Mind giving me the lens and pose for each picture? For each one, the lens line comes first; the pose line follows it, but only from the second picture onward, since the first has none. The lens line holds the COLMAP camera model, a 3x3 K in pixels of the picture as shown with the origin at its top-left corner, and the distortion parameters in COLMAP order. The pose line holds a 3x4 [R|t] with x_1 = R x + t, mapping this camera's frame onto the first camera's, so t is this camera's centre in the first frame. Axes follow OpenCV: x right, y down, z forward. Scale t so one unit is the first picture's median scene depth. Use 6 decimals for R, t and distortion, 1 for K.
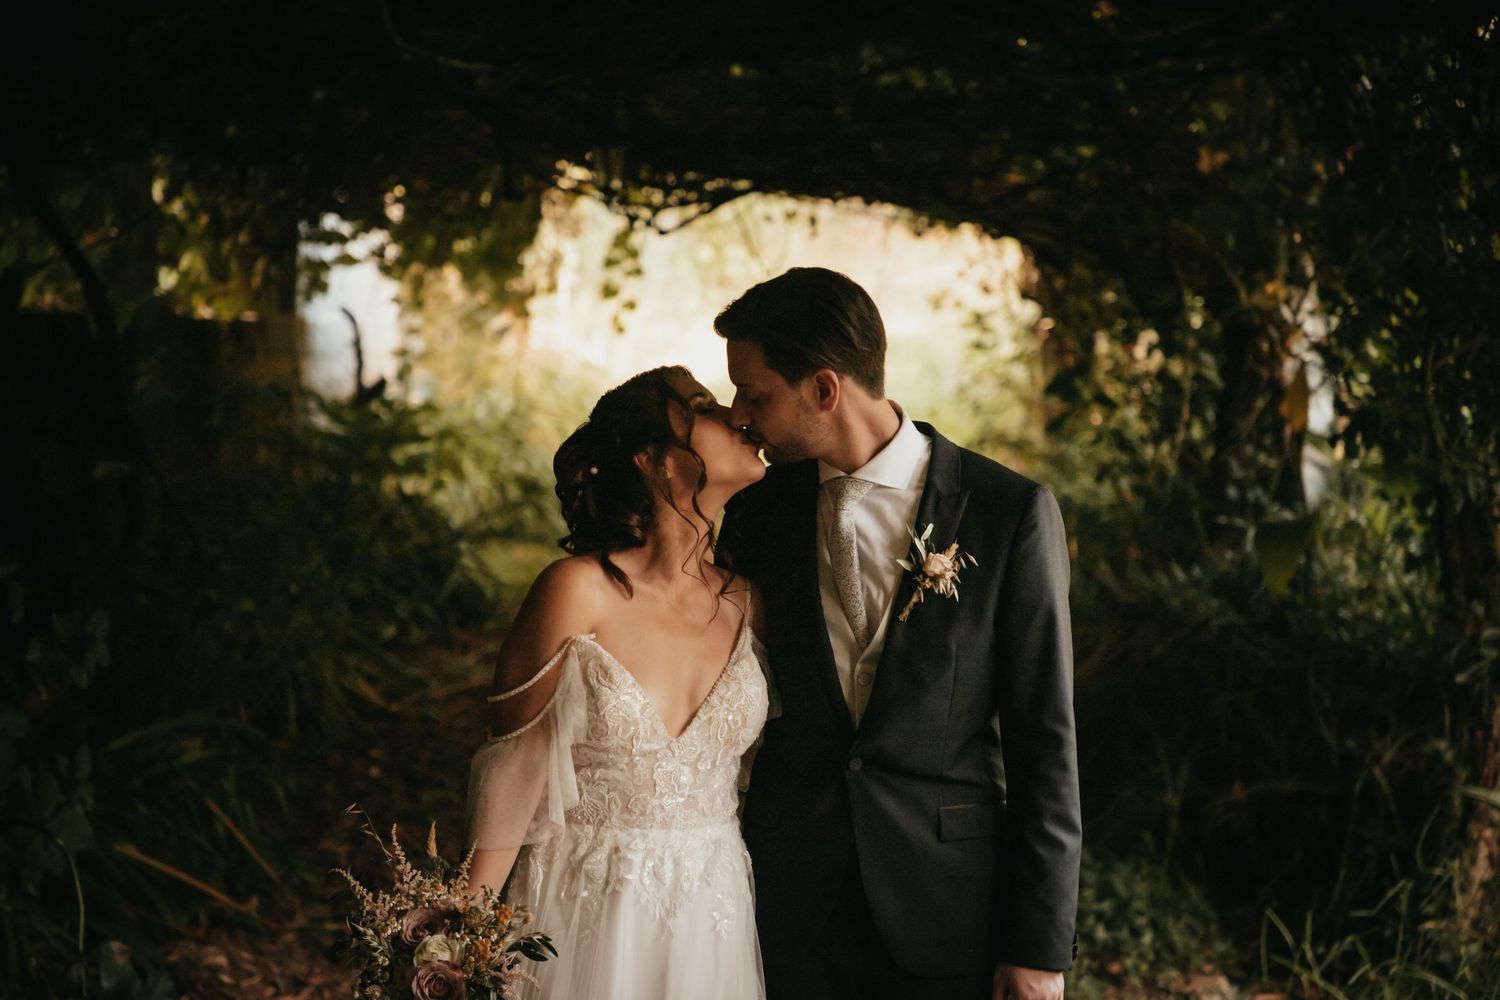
lens RADIAL K [[4171.8, 0, 750.0], [0, 4171.8, 500.0], [0, 0, 1]] dist [0.685061, 0.269814]
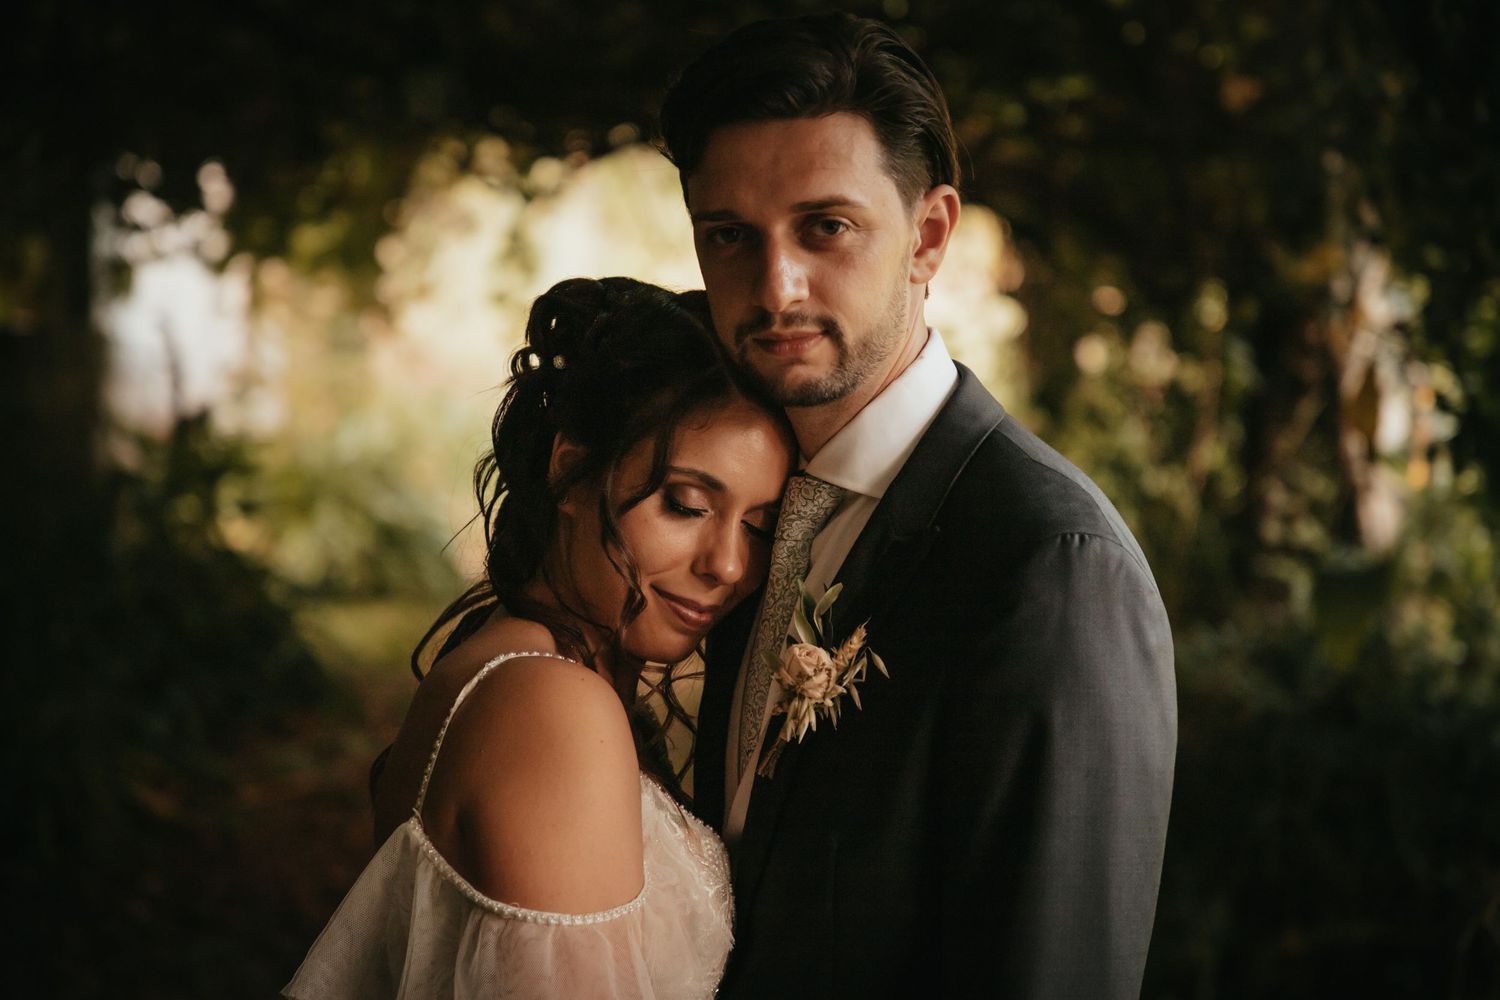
lens RADIAL K [[4641.7, 0, 750.0], [0, 4641.7, 500.0], [0, 0, 1]] dist [0.841309, 0.077691]
pose [[0.999926, -0.008011, 0.009163, 0.012910], [0.008113, 0.999905, -0.011164, 0.001149], [-0.009073, 0.011237, 0.999896, 0.151235]]
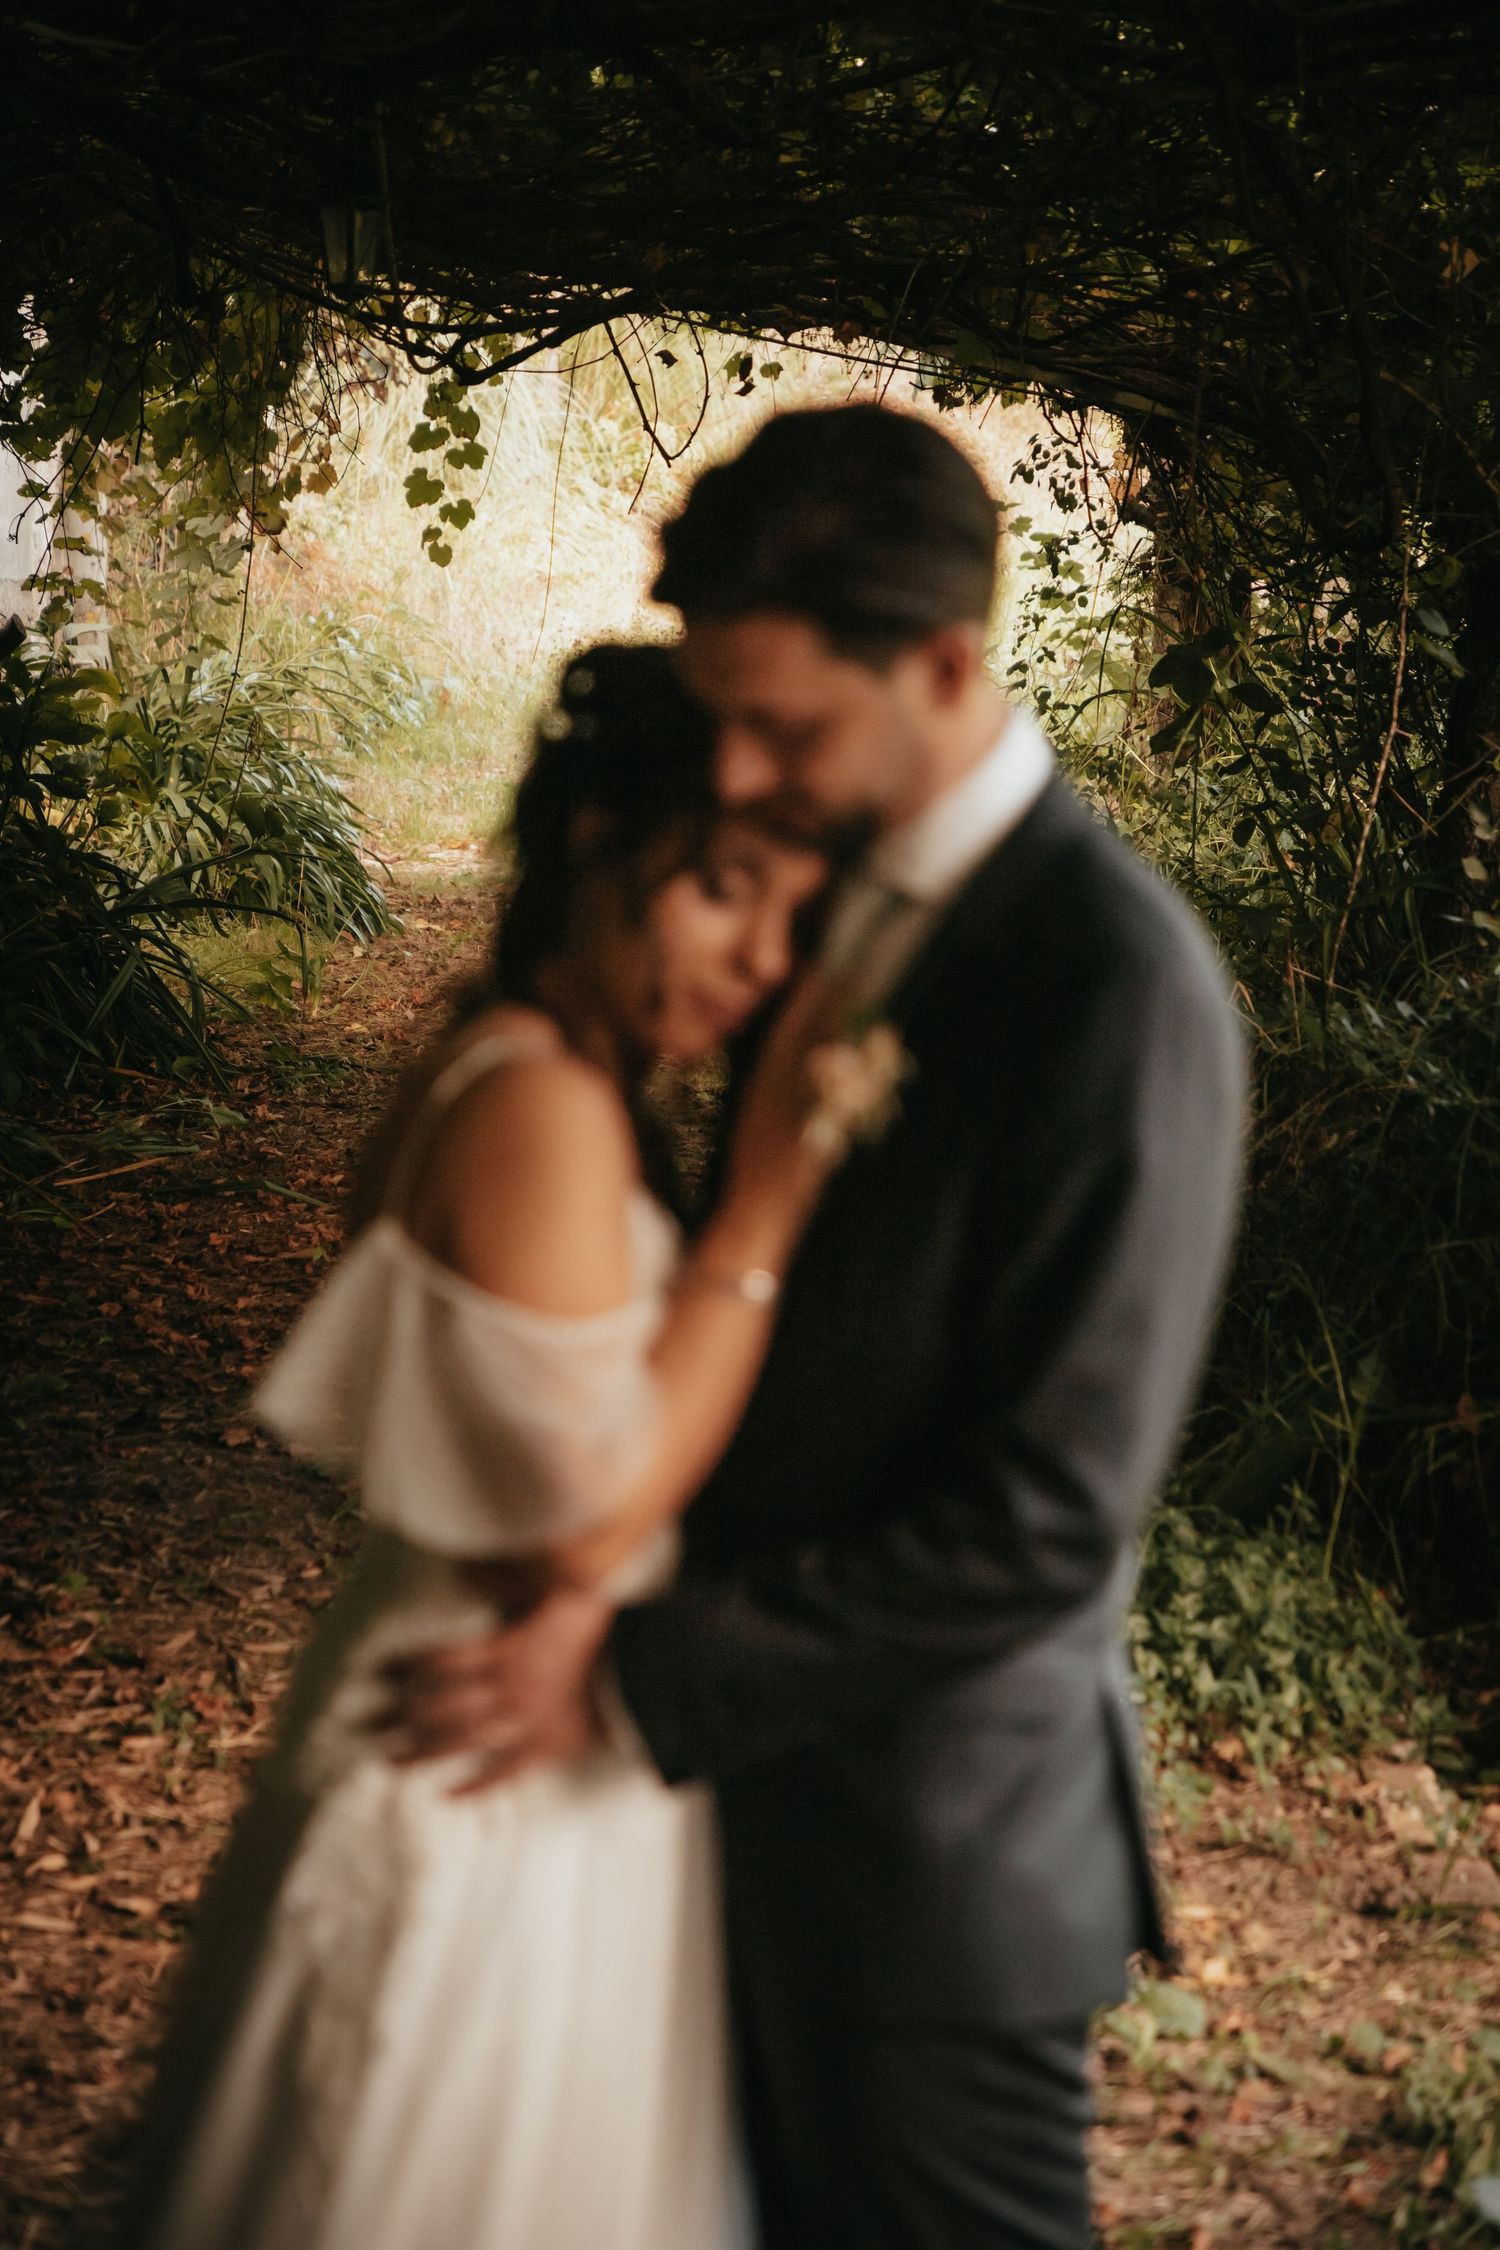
lens RADIAL K [[6699.3, 0, 750.0], [0, 6699.3, 1125.0], [0, 0, 1]] dist [0.630159, 0.491531]
pose [[0.999703, 0.022788, 0.008662, 0.011060], [-0.023130, 0.998860, 0.041764, -0.002642], [-0.007700, -0.041952, 0.999090, 0.098402]]
